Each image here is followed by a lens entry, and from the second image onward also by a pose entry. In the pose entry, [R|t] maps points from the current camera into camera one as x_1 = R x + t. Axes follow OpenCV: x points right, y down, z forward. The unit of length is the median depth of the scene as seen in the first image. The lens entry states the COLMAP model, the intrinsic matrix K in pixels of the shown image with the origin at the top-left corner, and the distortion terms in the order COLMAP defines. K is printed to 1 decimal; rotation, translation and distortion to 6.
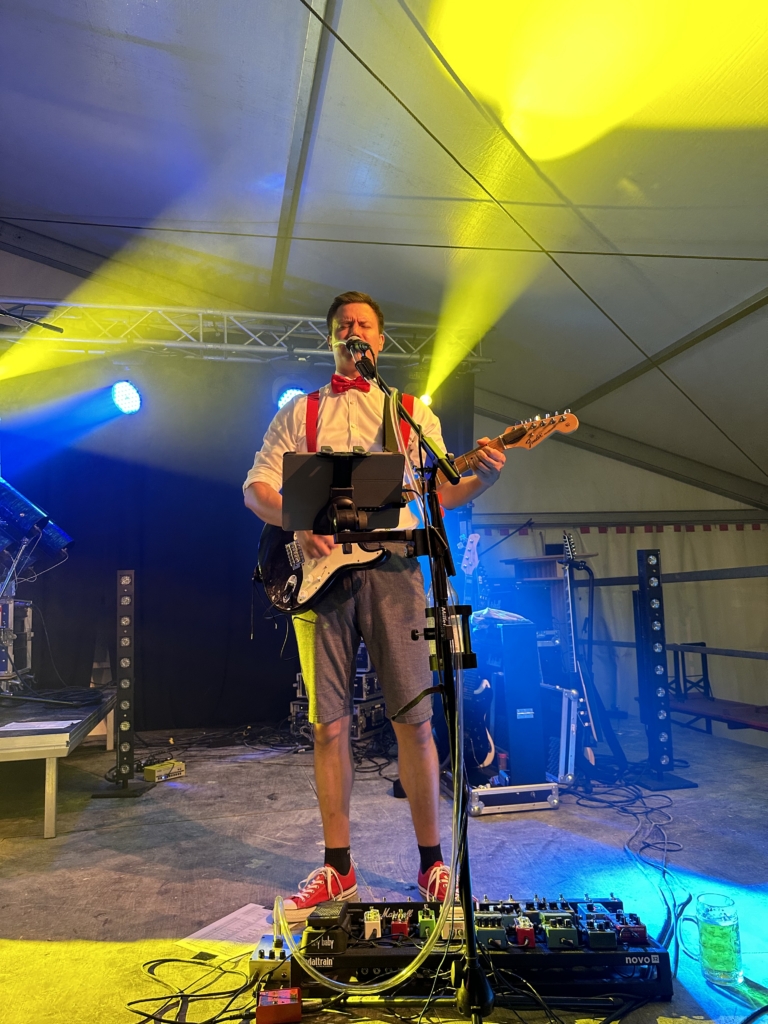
lens RADIAL K [[720.3, 0, 382.2], [0, 720.3, 506.5], [0, 0, 1]] dist [0.008387, 0.000439]
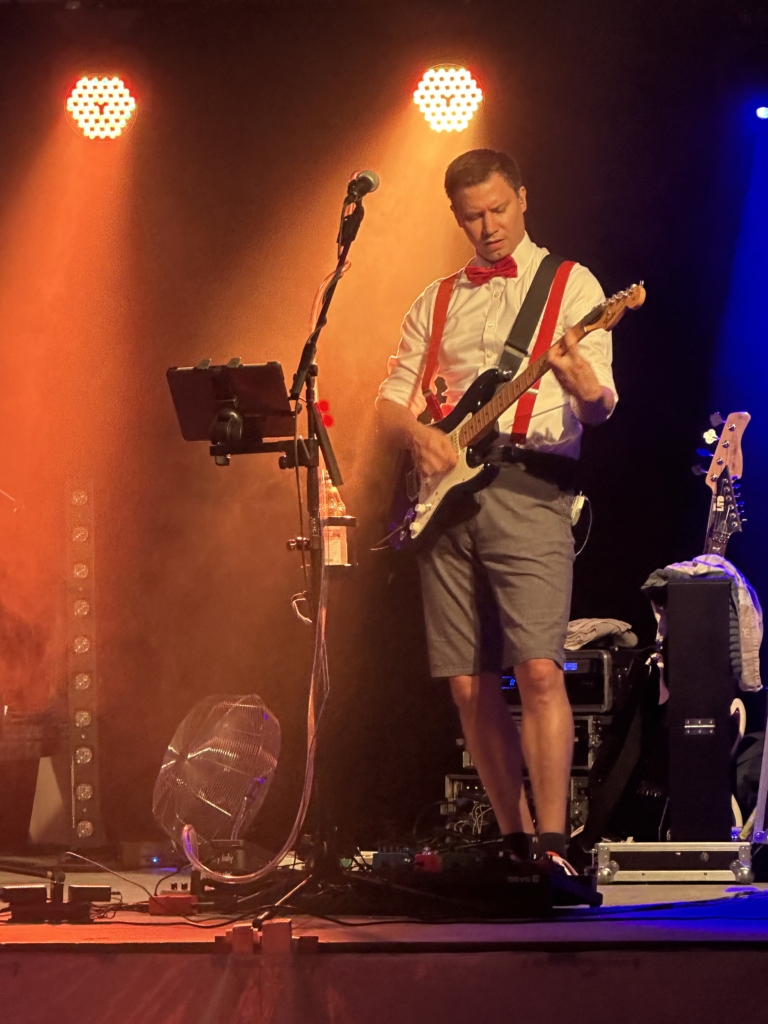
lens RADIAL K [[3790.0, 0, 384.0], [0, 3790.0, 511.8], [0, 0, 1]] dist [-1.110802, 0.000000]
pose [[0.950085, 0.010661, -0.311810, 0.912385], [0.017000, 0.996162, 0.085857, -0.155340], [0.311529, -0.086872, 0.946257, -1.972476]]
